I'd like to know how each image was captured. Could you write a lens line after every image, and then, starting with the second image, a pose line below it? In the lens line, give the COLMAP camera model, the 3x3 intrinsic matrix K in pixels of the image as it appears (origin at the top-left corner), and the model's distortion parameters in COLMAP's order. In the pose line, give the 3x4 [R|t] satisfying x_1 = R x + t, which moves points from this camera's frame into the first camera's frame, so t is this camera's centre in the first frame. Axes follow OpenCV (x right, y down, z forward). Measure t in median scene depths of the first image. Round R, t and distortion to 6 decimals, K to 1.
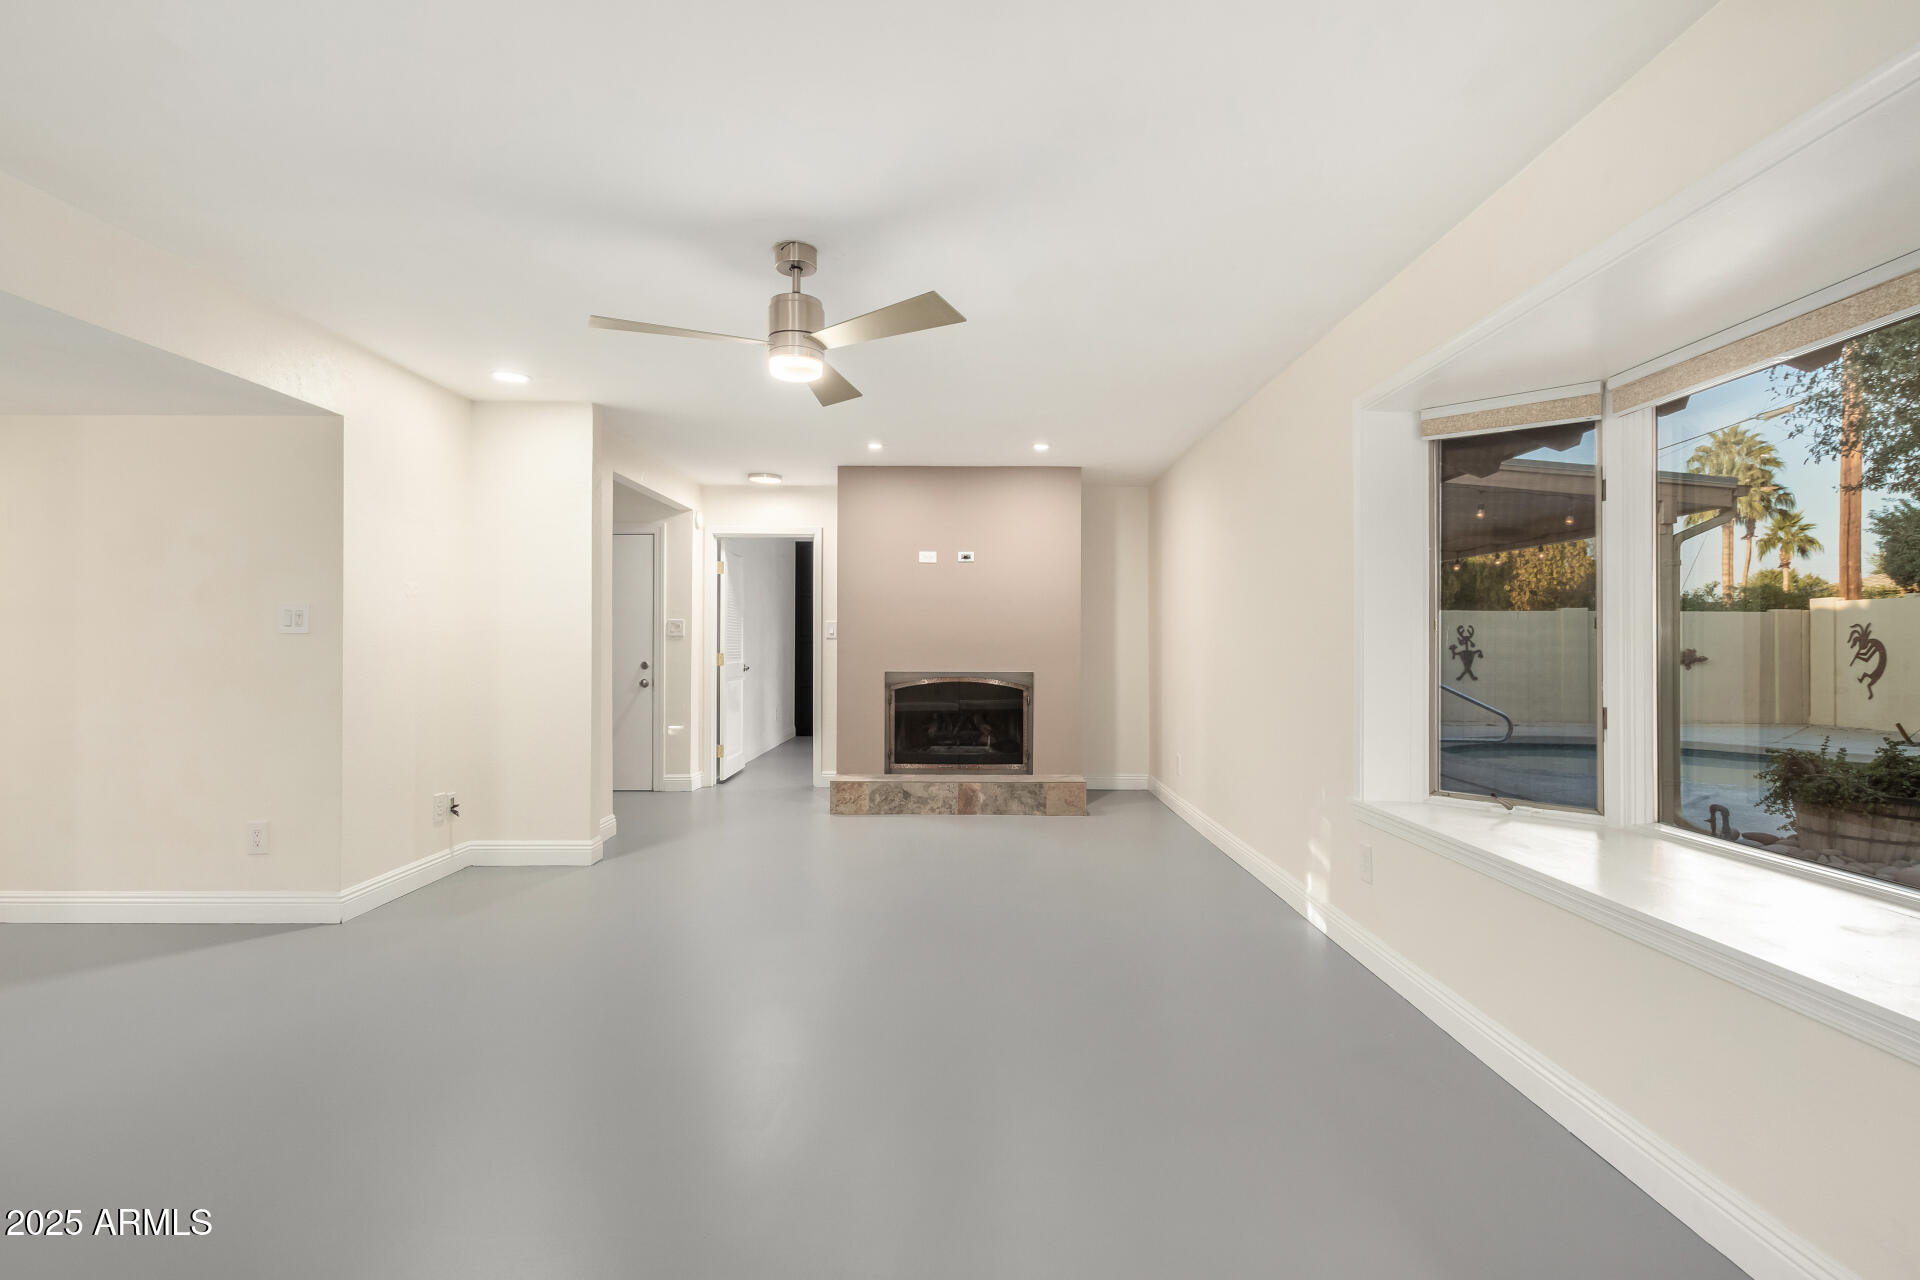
lens RADIAL K [[837.8, 0, 952.1], [0, 837.8, 639.3], [0, 0, 1]] dist [-0.000331, 0.000033]
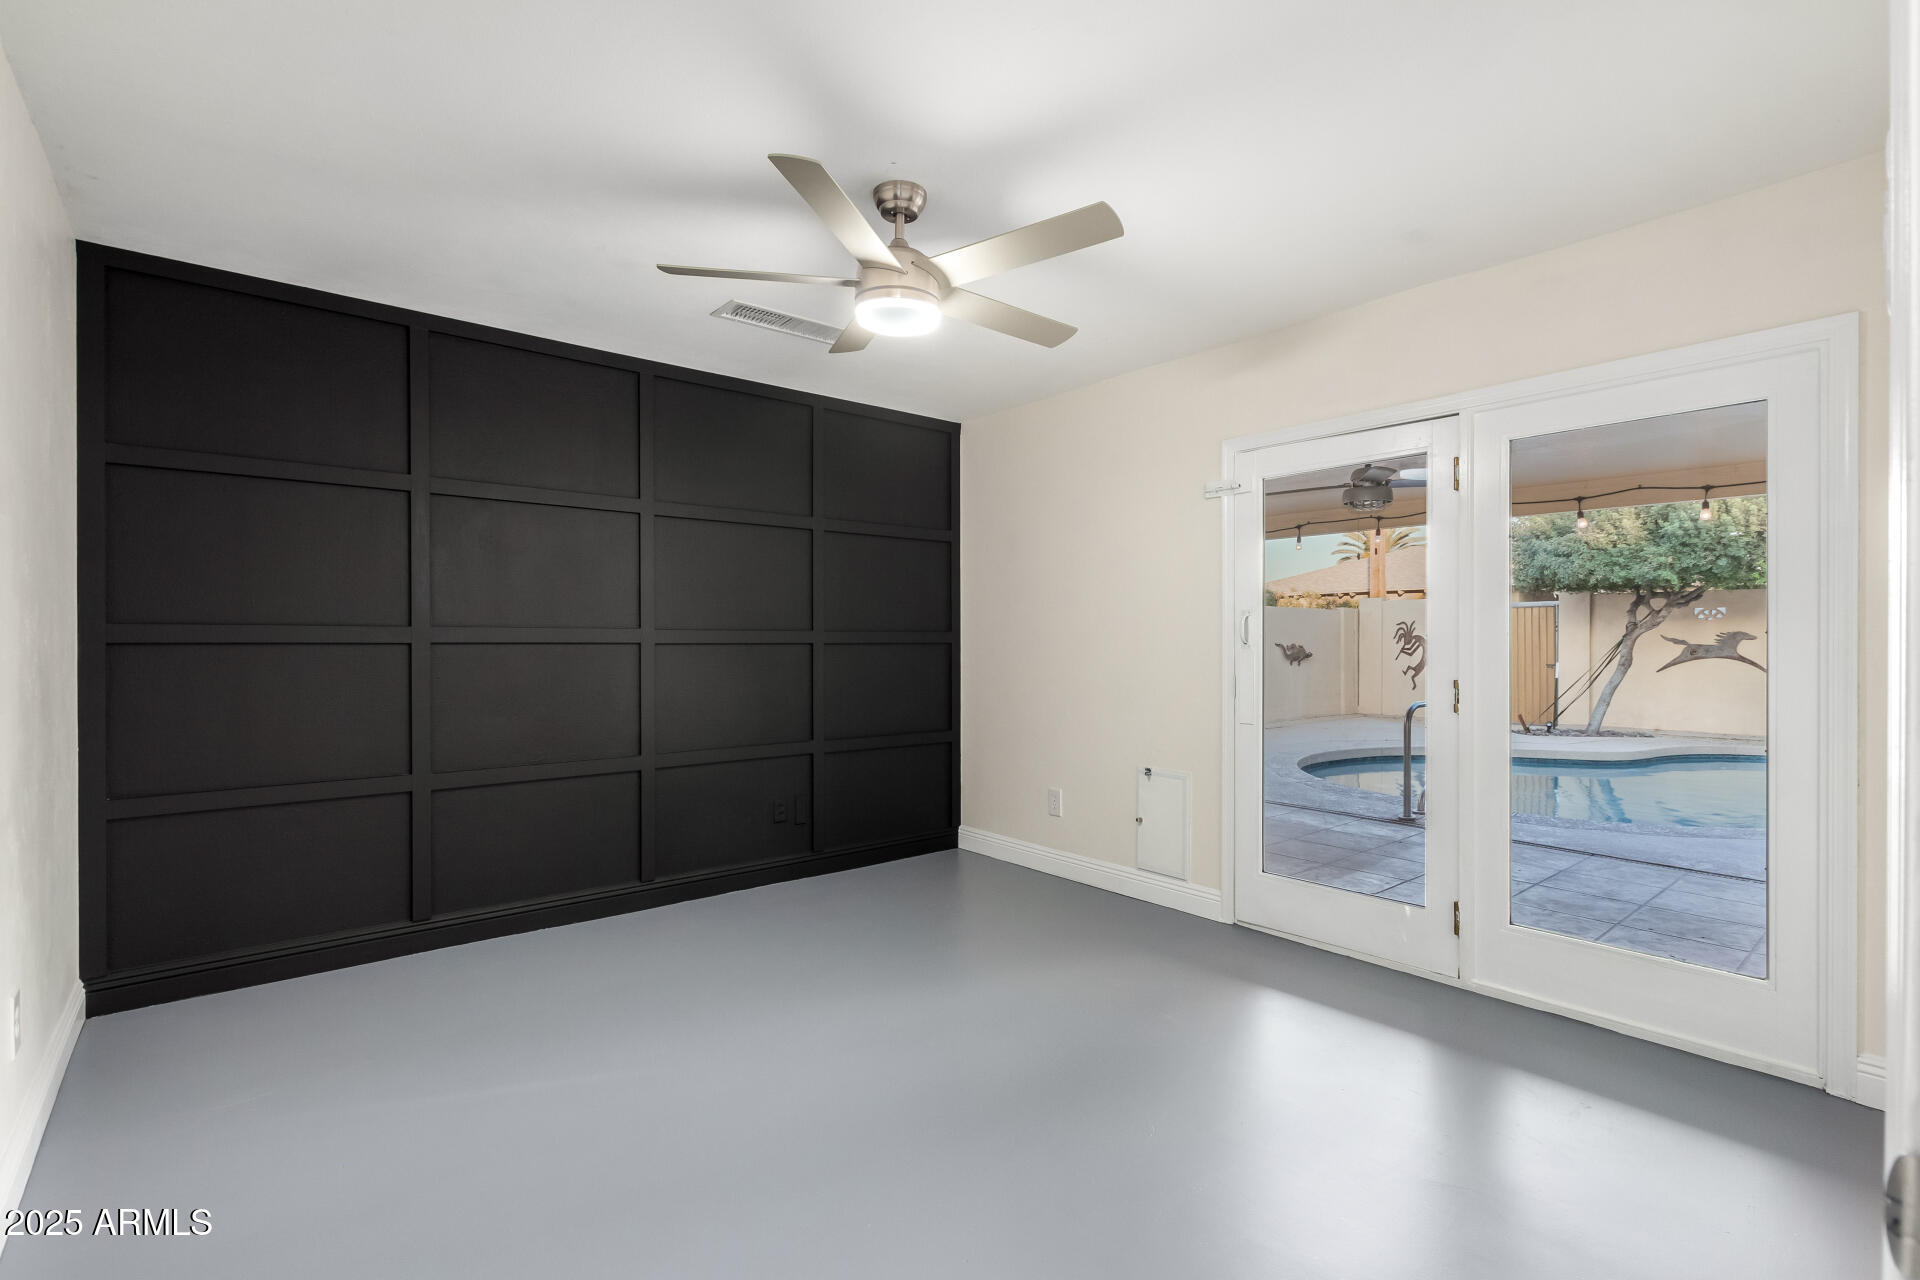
lens RADIAL K [[868.4, 0, 970.3], [0, 868.4, 644.0], [0, 0, 1]] dist [0.004712, 0.000510]
pose [[0.754979, -0.003143, 0.655742, -0.277461], [-0.004235, 0.999944, 0.009668, 0.004423], [-0.655736, -0.010076, 0.754923, 1.125563]]
